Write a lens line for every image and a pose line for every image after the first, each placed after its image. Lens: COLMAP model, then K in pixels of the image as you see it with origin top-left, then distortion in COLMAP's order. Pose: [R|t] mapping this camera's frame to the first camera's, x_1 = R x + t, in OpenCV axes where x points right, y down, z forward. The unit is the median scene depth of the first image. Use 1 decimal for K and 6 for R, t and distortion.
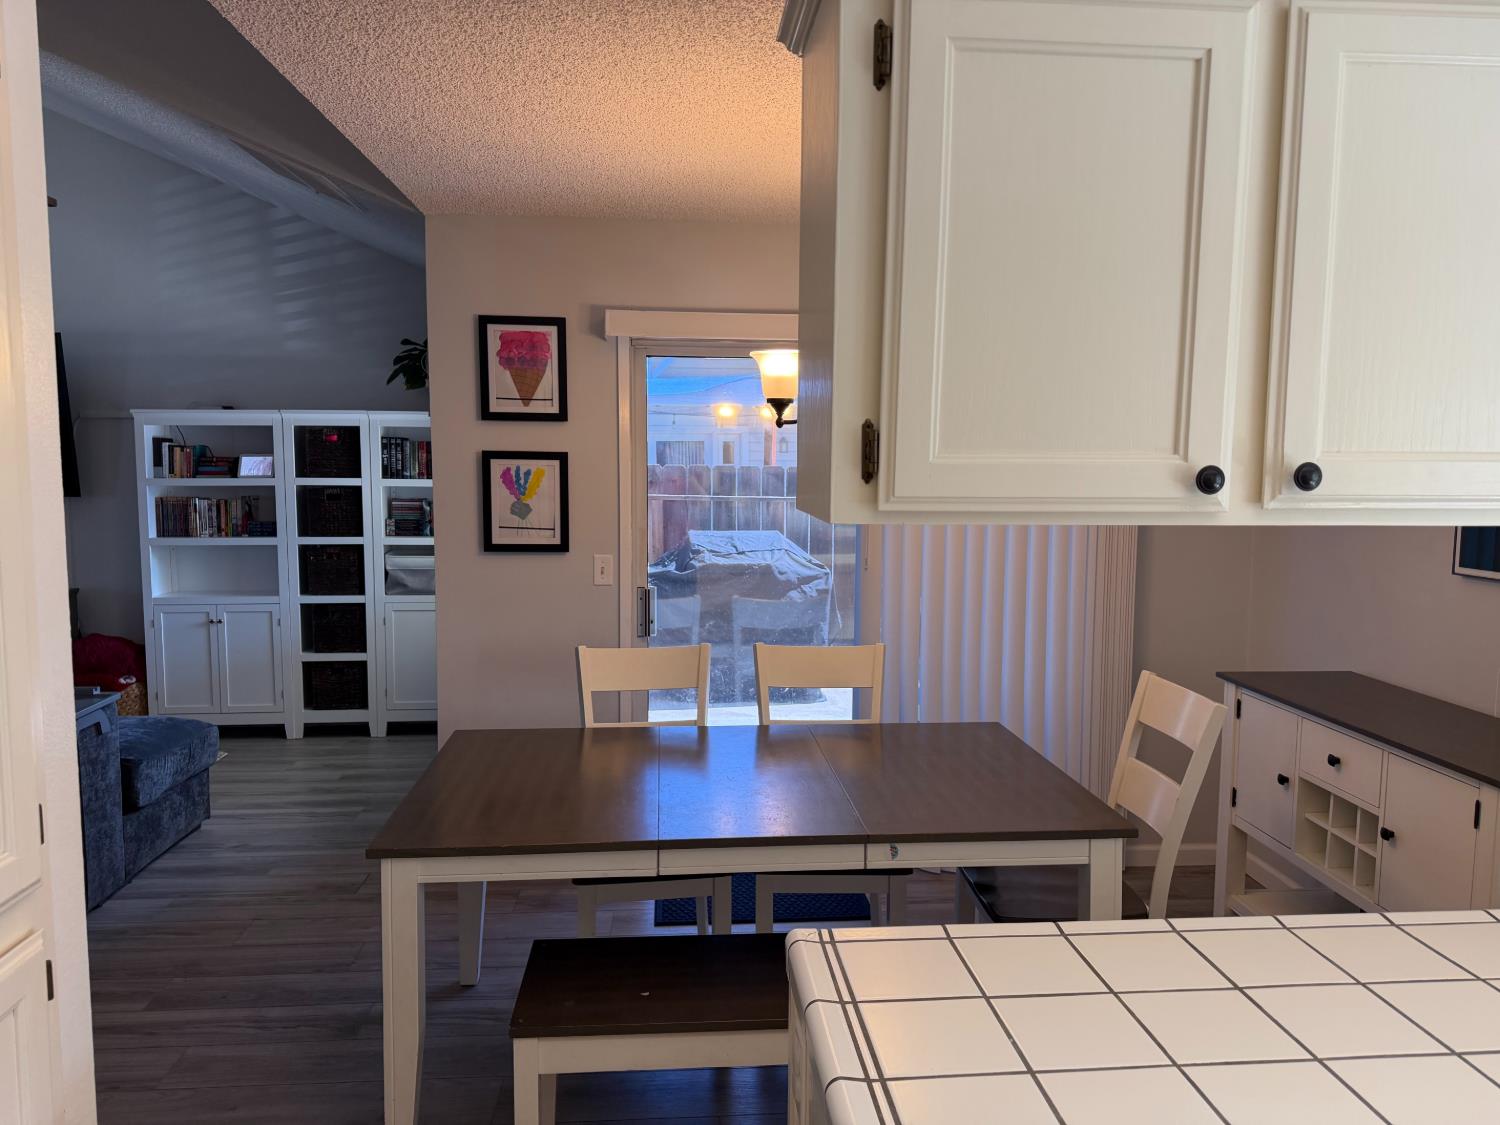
lens RADIAL K [[1062.0, 0, 750.0], [0, 1062.0, 562.5], [0, 0, 1]] dist [0.055864, -0.097648]
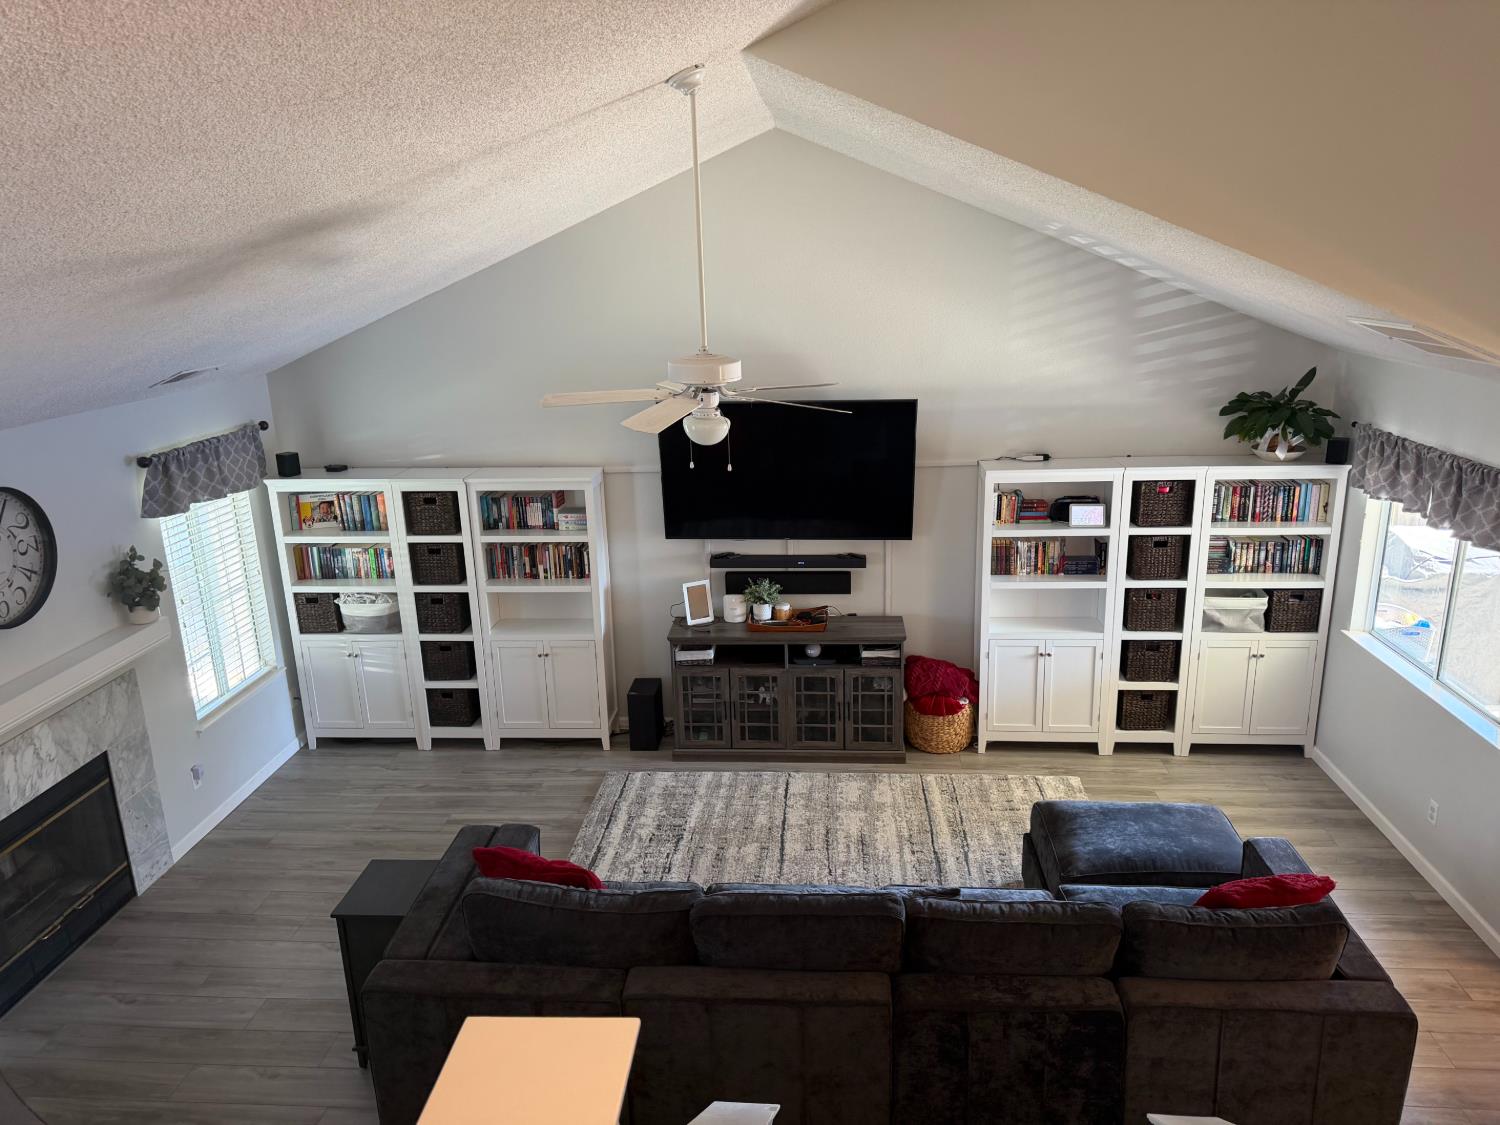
lens RADIAL K [[1056.8, 0, 745.7], [0, 1056.8, 557.5], [0, 0, 1]] dist [0.114511, -0.150122]
pose [[0.987494, 0.012041, -0.157196, -0.635919], [0.017351, 0.982723, 0.184270, -0.254955], [0.156699, -0.184693, 0.970224, -0.106943]]
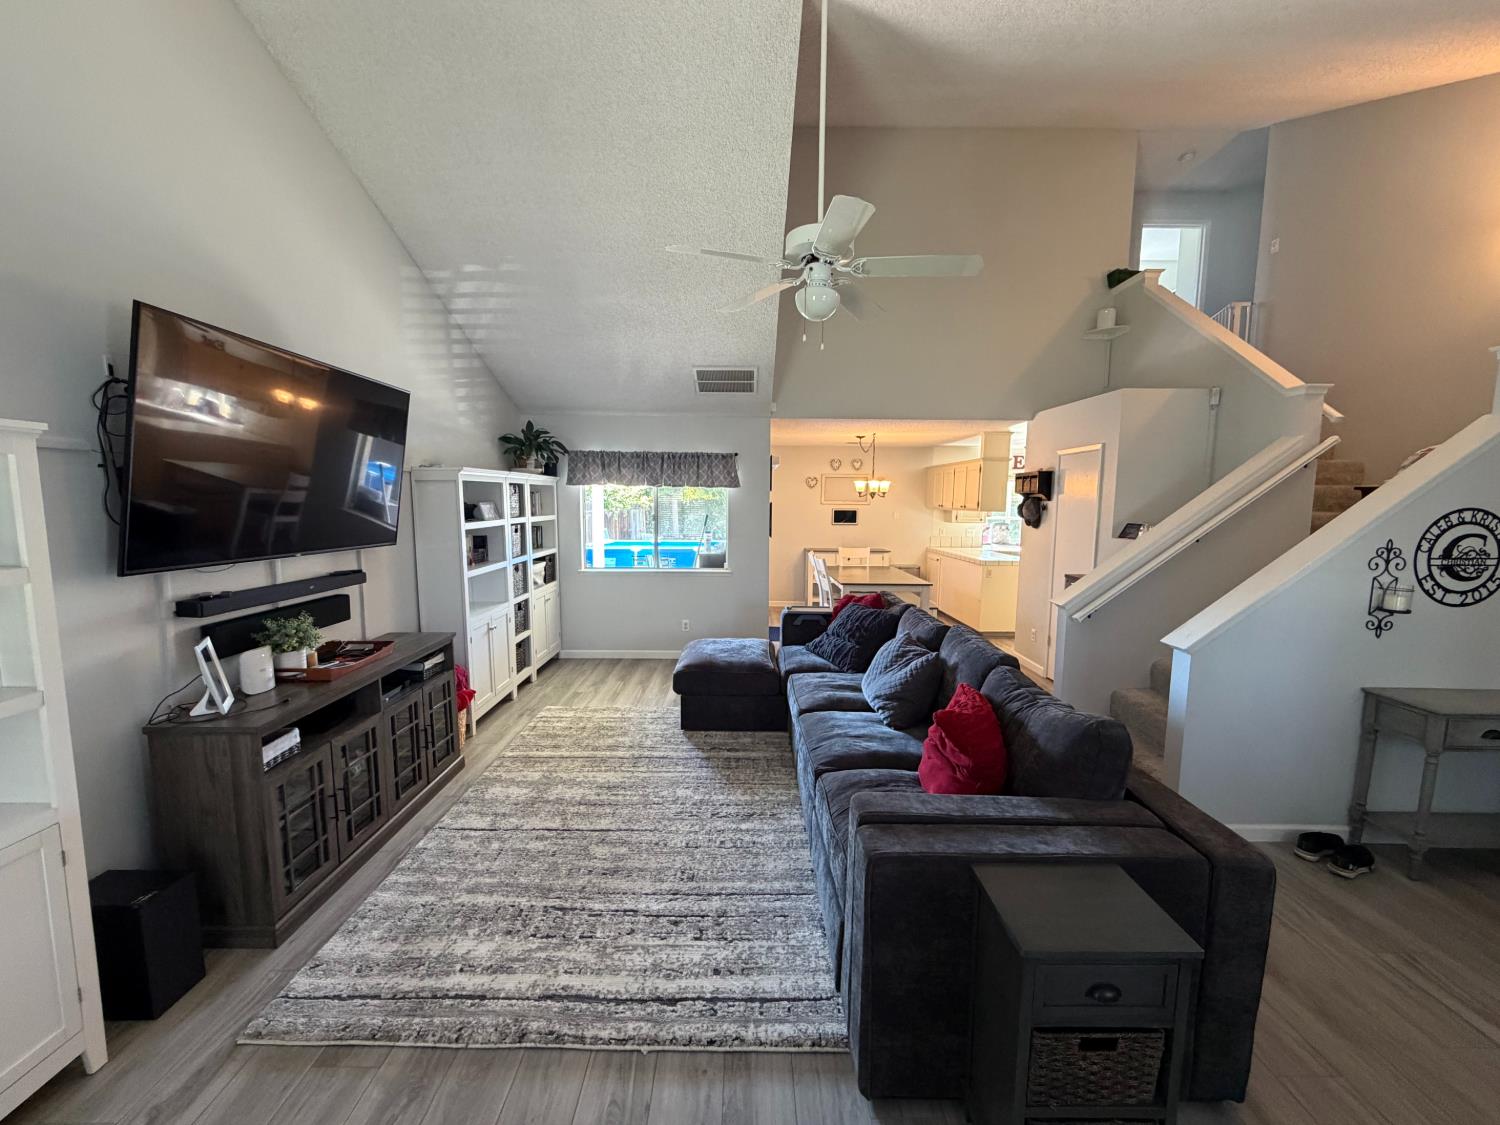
lens RADIAL K [[598.0, 0, 745.6], [0, 598.0, 565.0], [0, 0, 1]] dist [-0.001256, -0.000047]
pose [[0.074671, -0.114547, 0.990607, -1.211793], [0.086445, 0.990385, 0.108006, -0.077413], [-0.993454, 0.077568, 0.083856, 0.617669]]
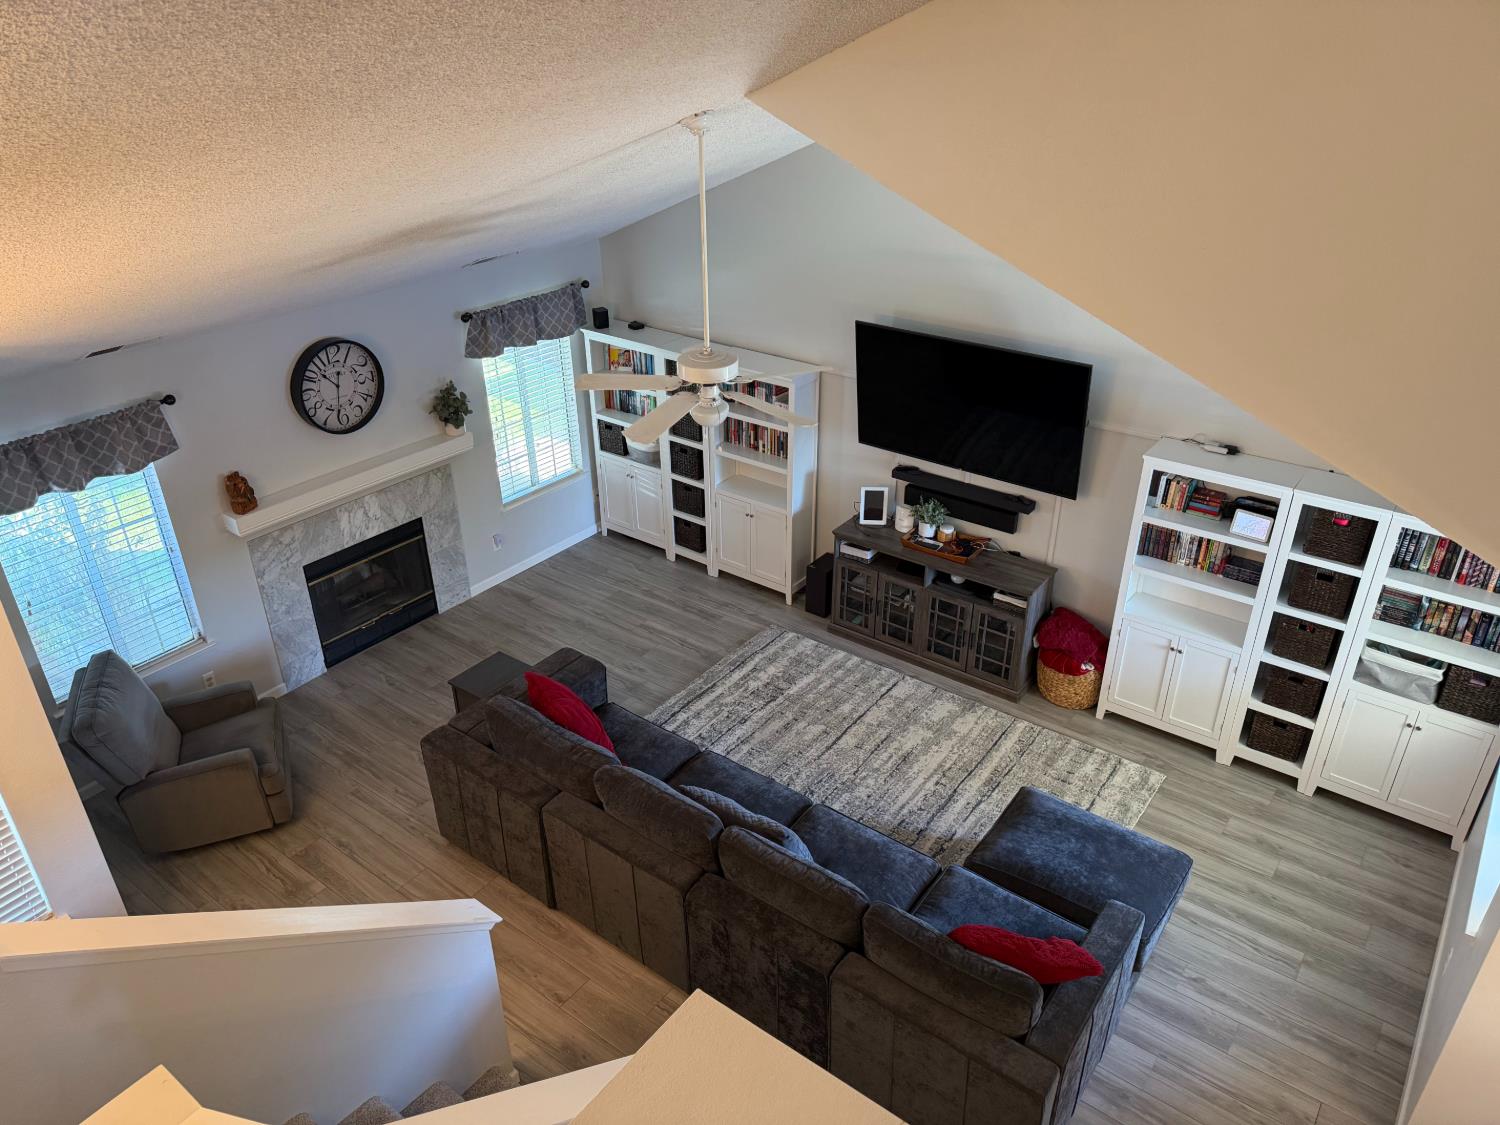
lens RADIAL K [[1045.6, 0, 748.2], [0, 1045.6, 565.8], [0, 0, 1]] dist [0.161891, -0.274392]
pose [[0.753013, 0.311207, -0.579760, -0.228463], [-0.052211, 0.906567, 0.418819, -0.450687], [0.655931, -0.285106, 0.698905, -0.009117]]
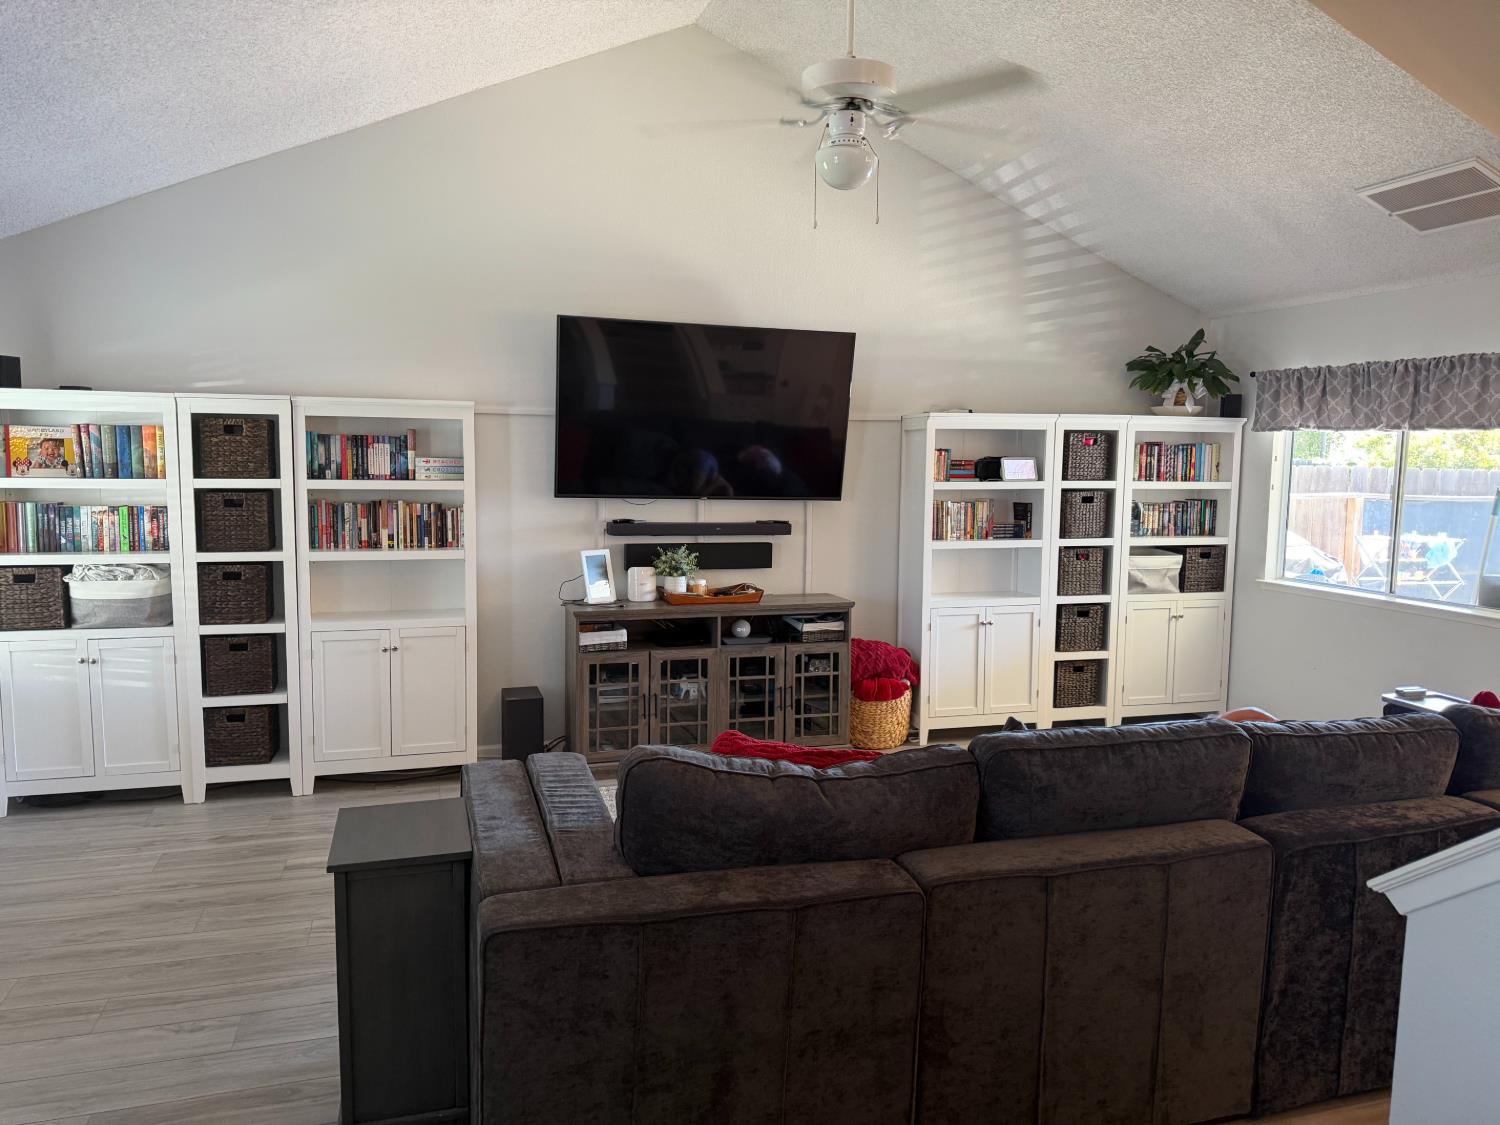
lens RADIAL K [[1056.8, 0, 745.7], [0, 1056.8, 557.5], [0, 0, 1]] dist [0.114511, -0.150122]
pose [[0.977688, -0.013268, 0.209642, -0.934596], [0.010821, 0.999859, 0.012816, -0.022694], [-0.209783, -0.010261, 0.977694, 0.066655]]
